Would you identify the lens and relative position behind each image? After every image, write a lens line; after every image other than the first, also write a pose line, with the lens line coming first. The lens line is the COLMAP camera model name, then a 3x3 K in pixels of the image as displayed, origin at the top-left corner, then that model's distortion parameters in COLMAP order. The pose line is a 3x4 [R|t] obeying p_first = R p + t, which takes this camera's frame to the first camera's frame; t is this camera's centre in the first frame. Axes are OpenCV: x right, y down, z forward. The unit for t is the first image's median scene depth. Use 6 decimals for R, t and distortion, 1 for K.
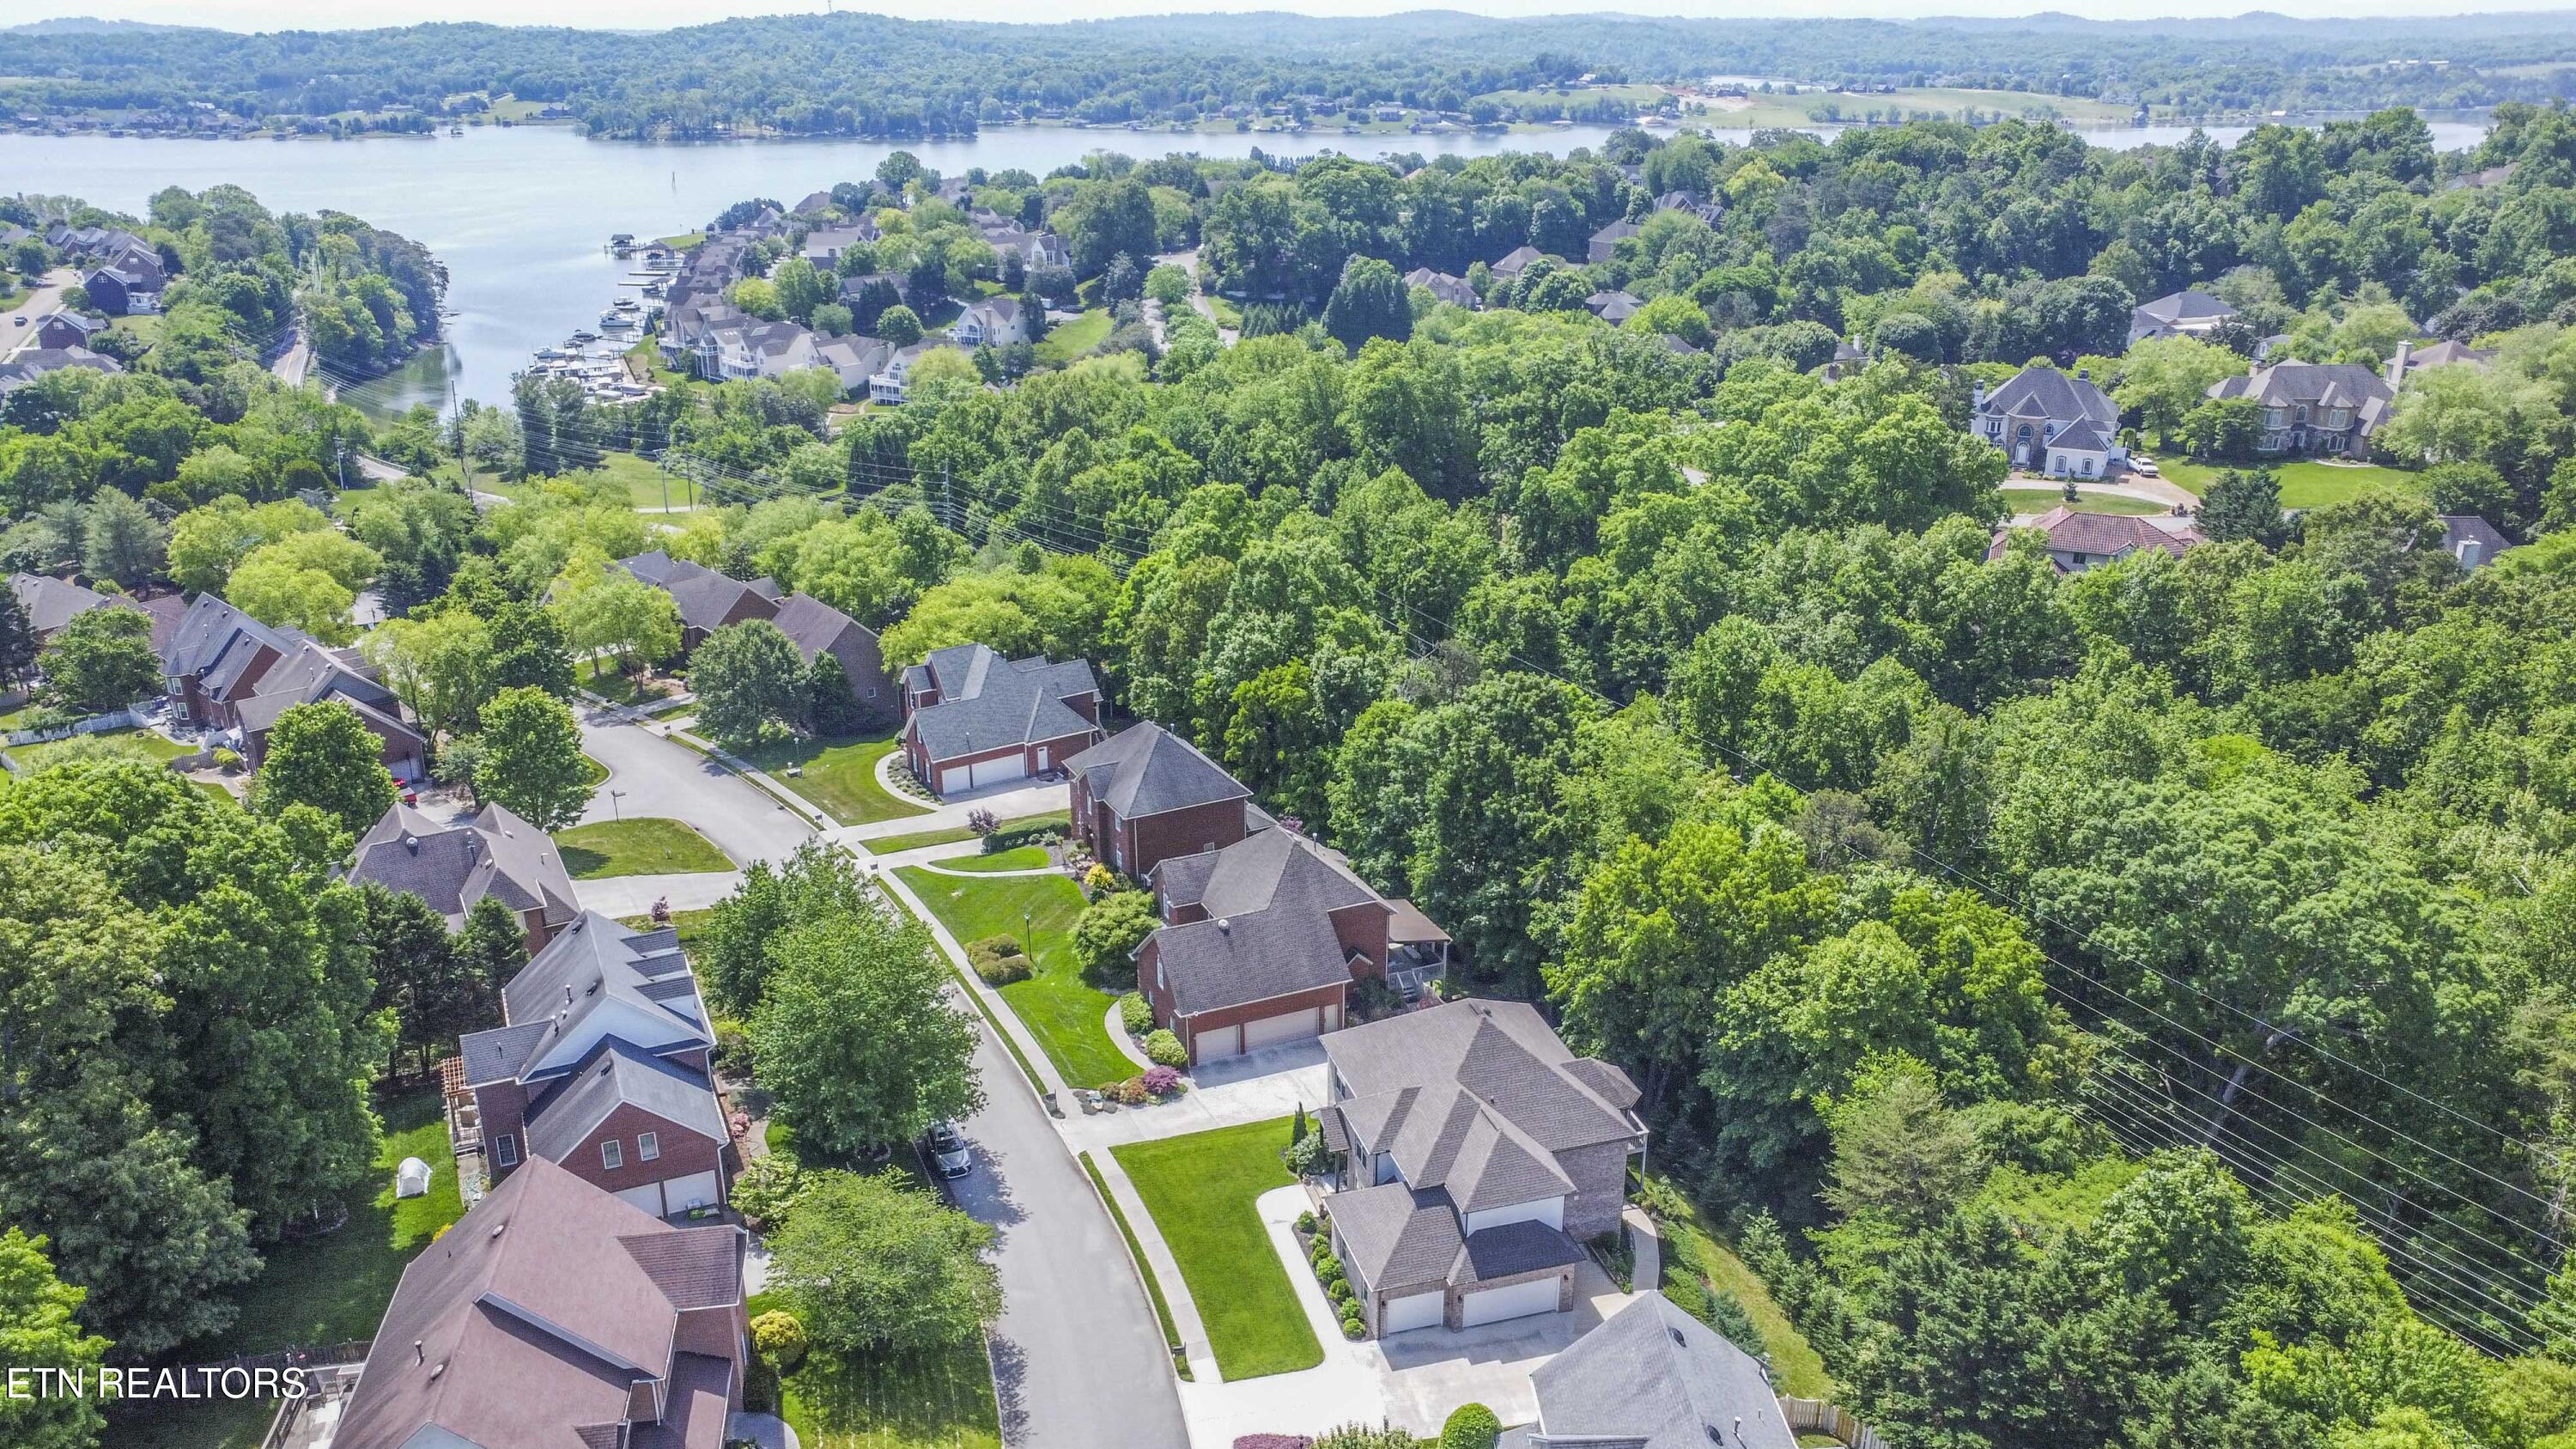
lens RADIAL K [[1897.1, 0, 1298.7], [0, 1897.1, 752.0], [0, 0, 1]] dist [-0.125057, 0.177756]
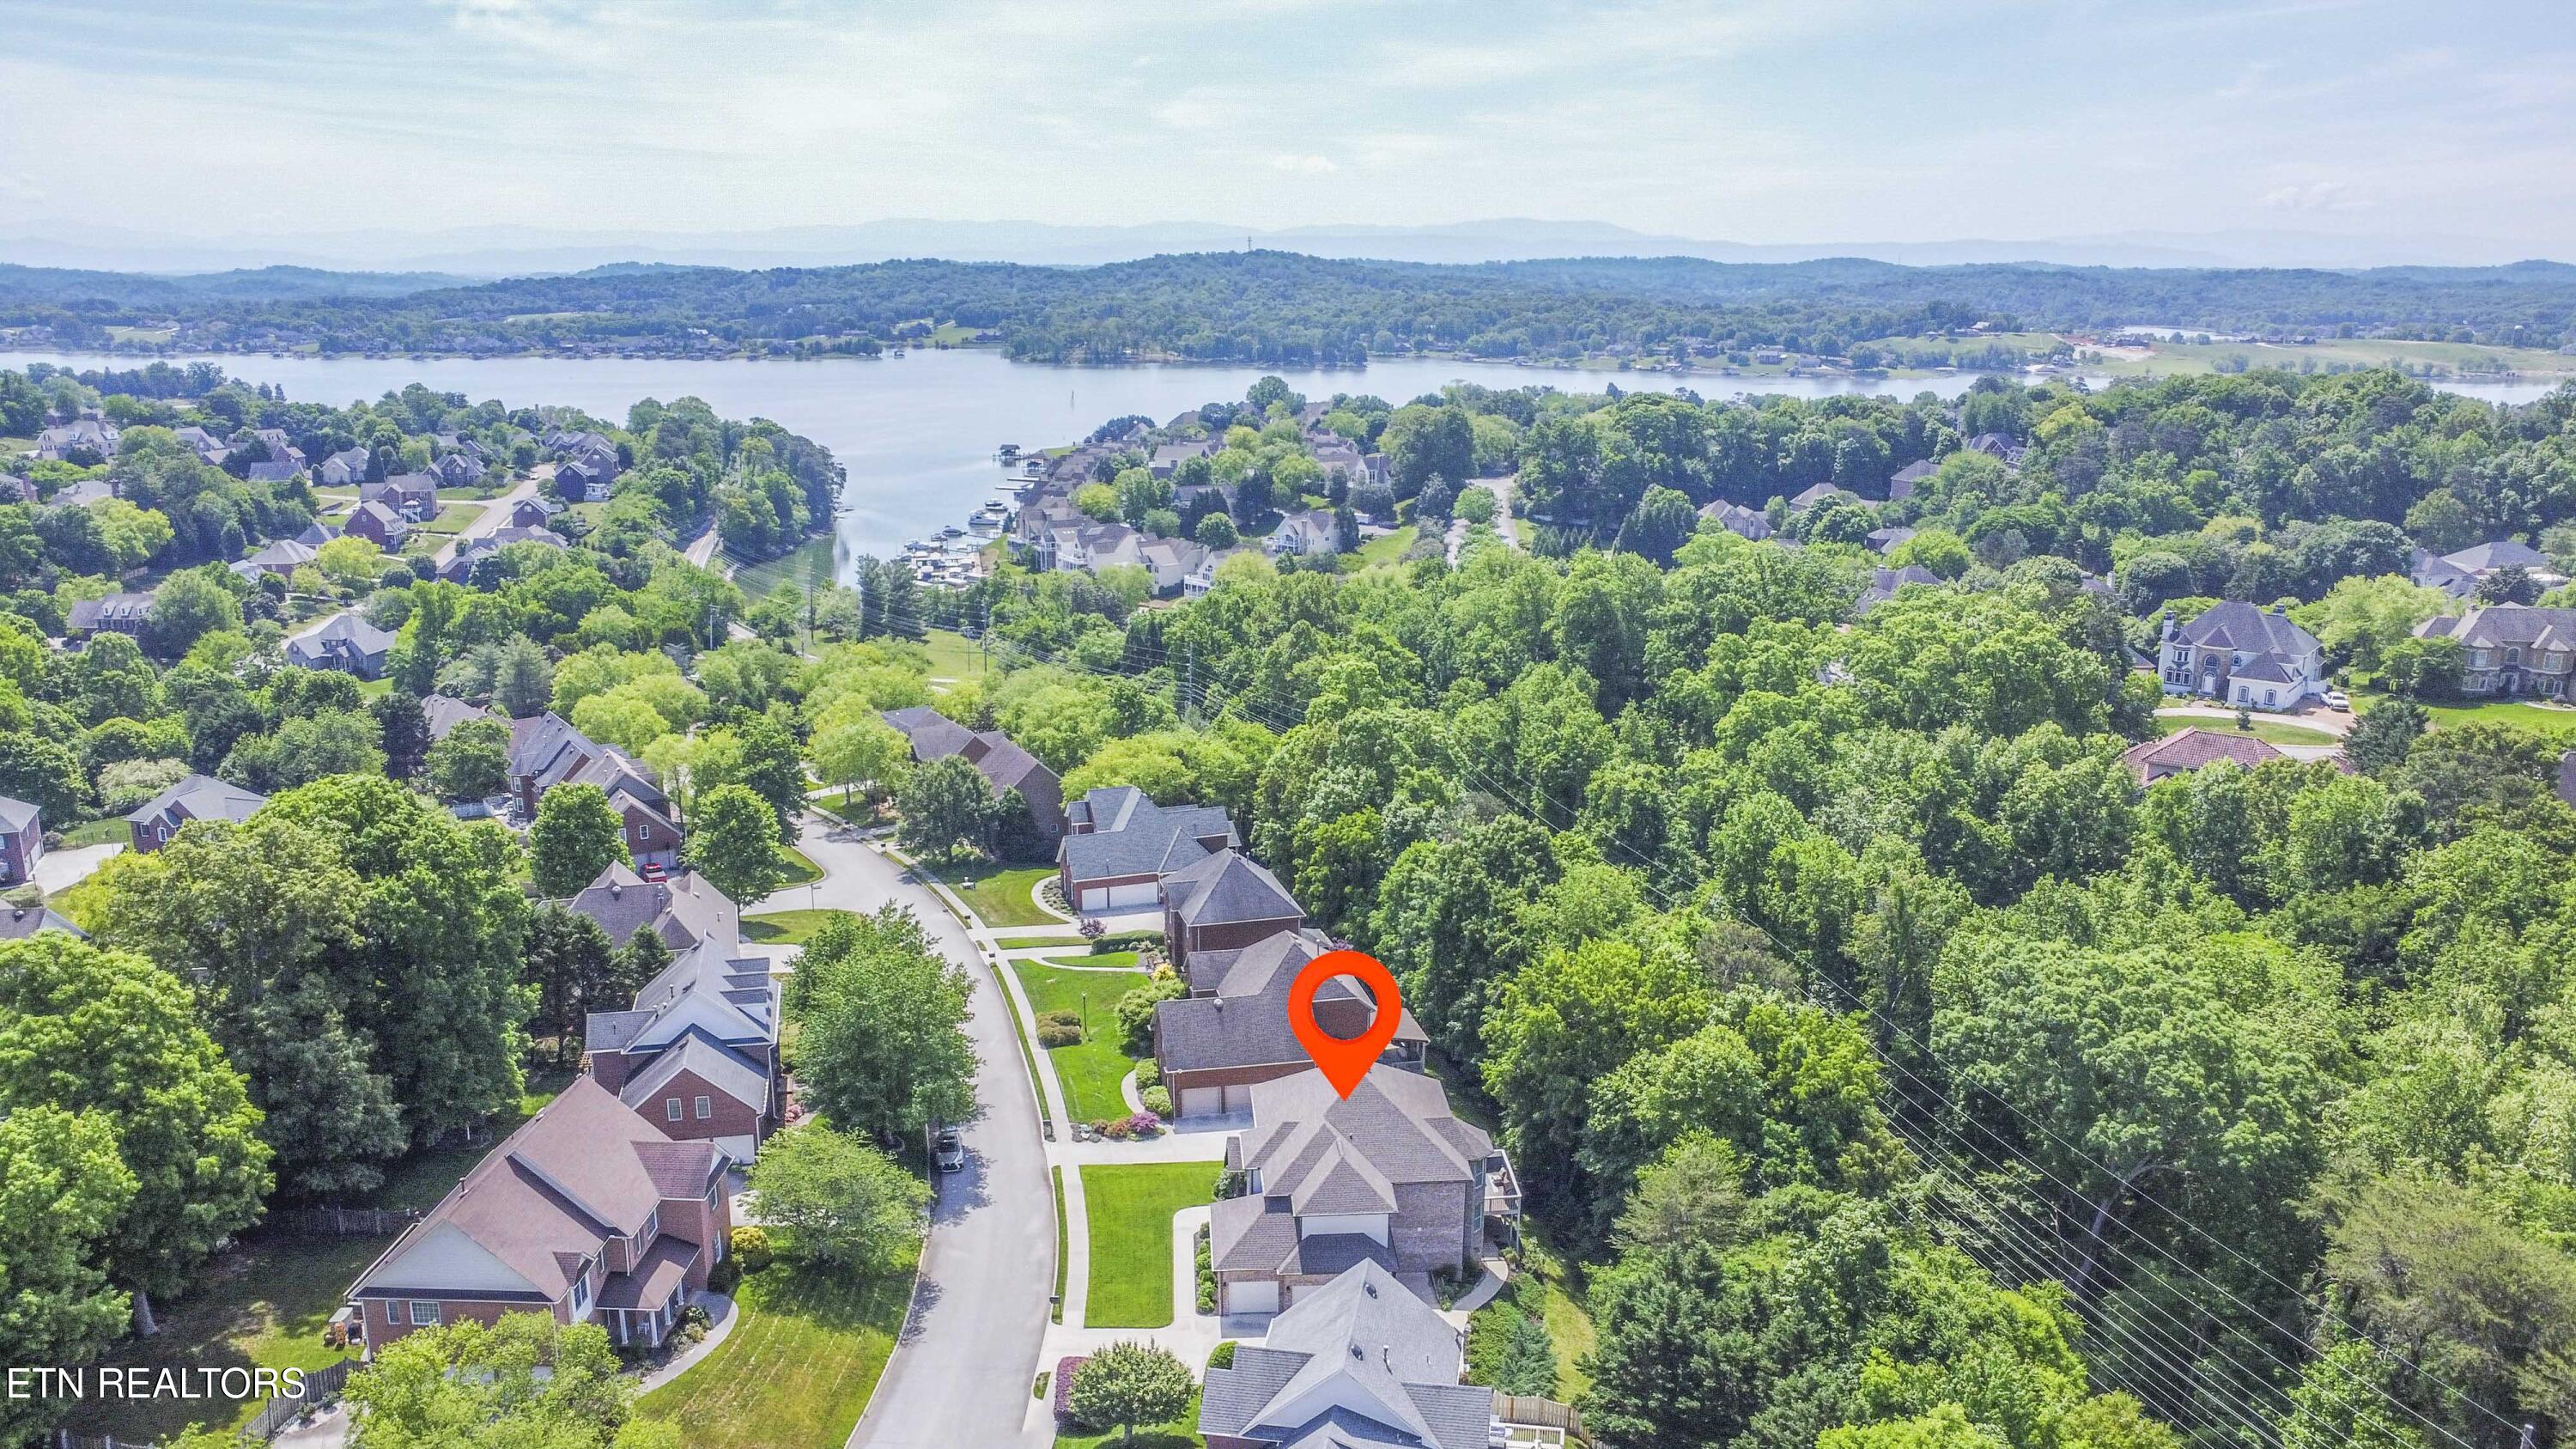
lens RADIAL K [[1897.1, 0, 1307.2], [0, 1897.1, 723.4], [0, 0, 1]] dist [-0.125057, 0.177756]
pose [[0.979118, 0.053625, -0.196091, 0.168946], [-0.079212, 0.988981, -0.125065, 0.043762], [0.187223, 0.137986, 0.972578, -0.120452]]
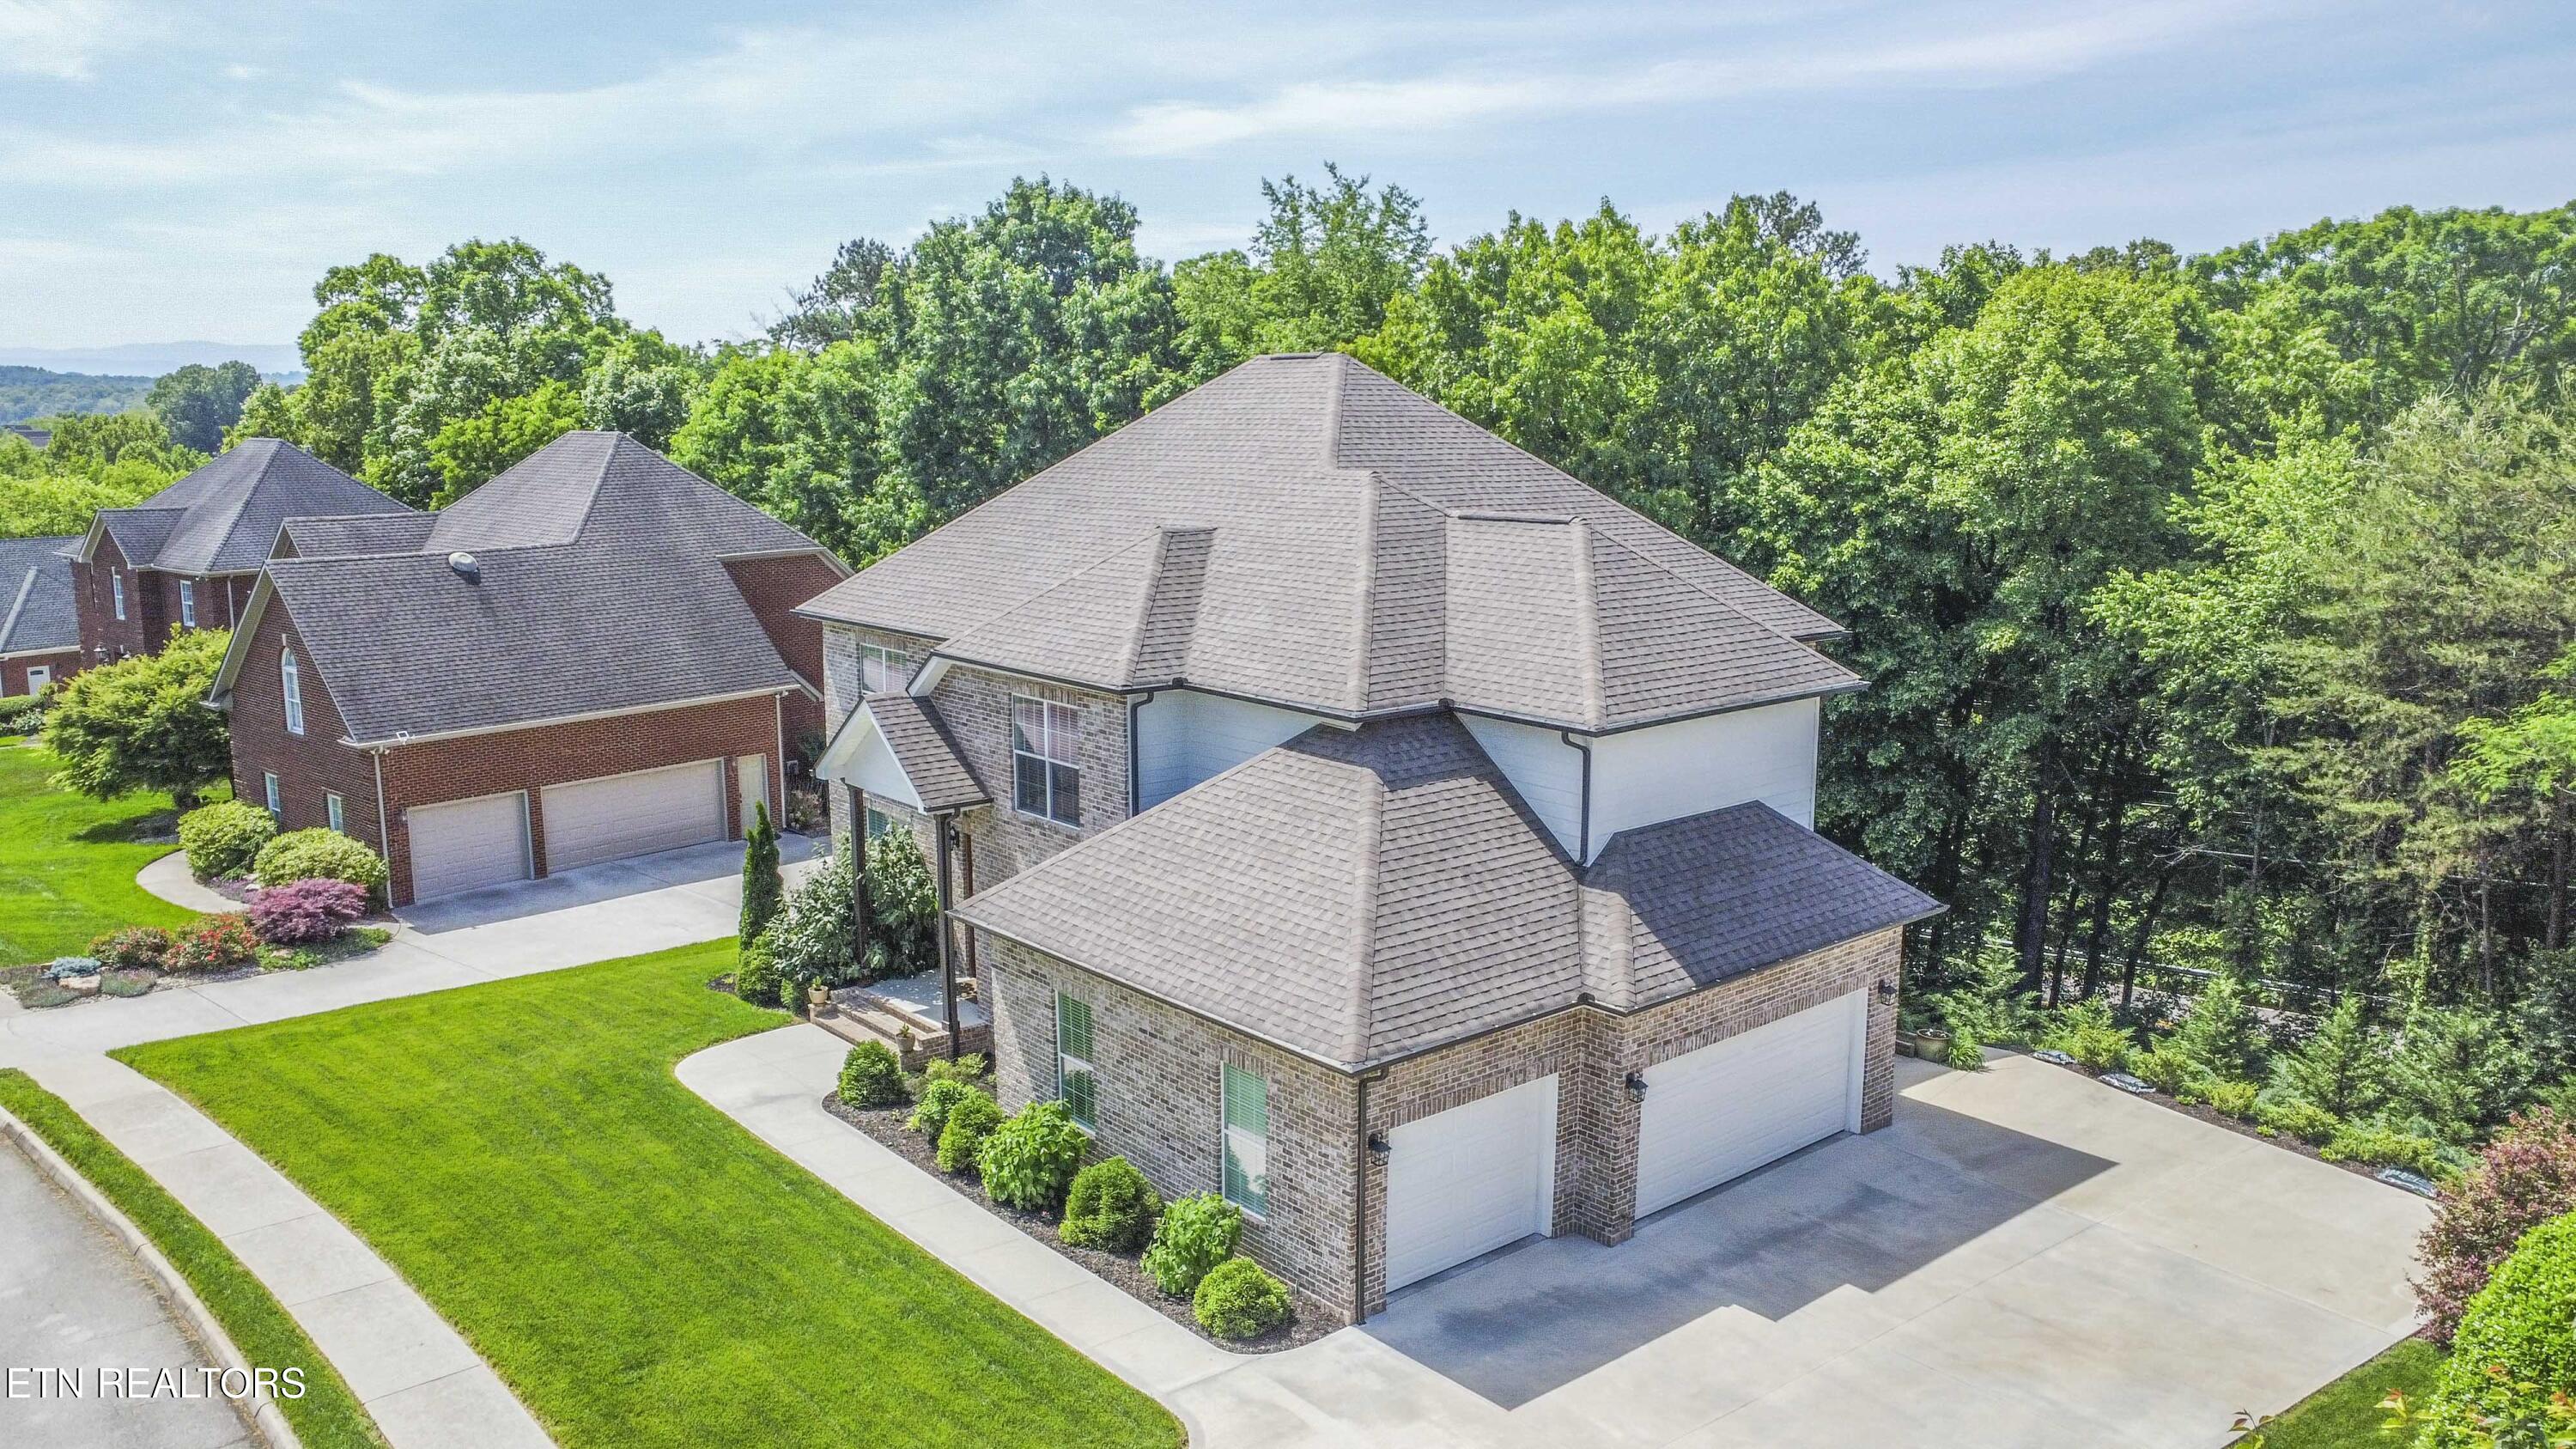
lens RADIAL K [[1897.1, 0, 1283.2], [0, 1897.1, 717.9], [0, 0, 1]] dist [-0.125057, 0.177756]
pose [[0.913101, -0.069019, 0.401849, -0.029285], [0.143961, 0.976666, -0.159369, 0.148115], [-0.381473, 0.203370, 0.901731, 0.418301]]
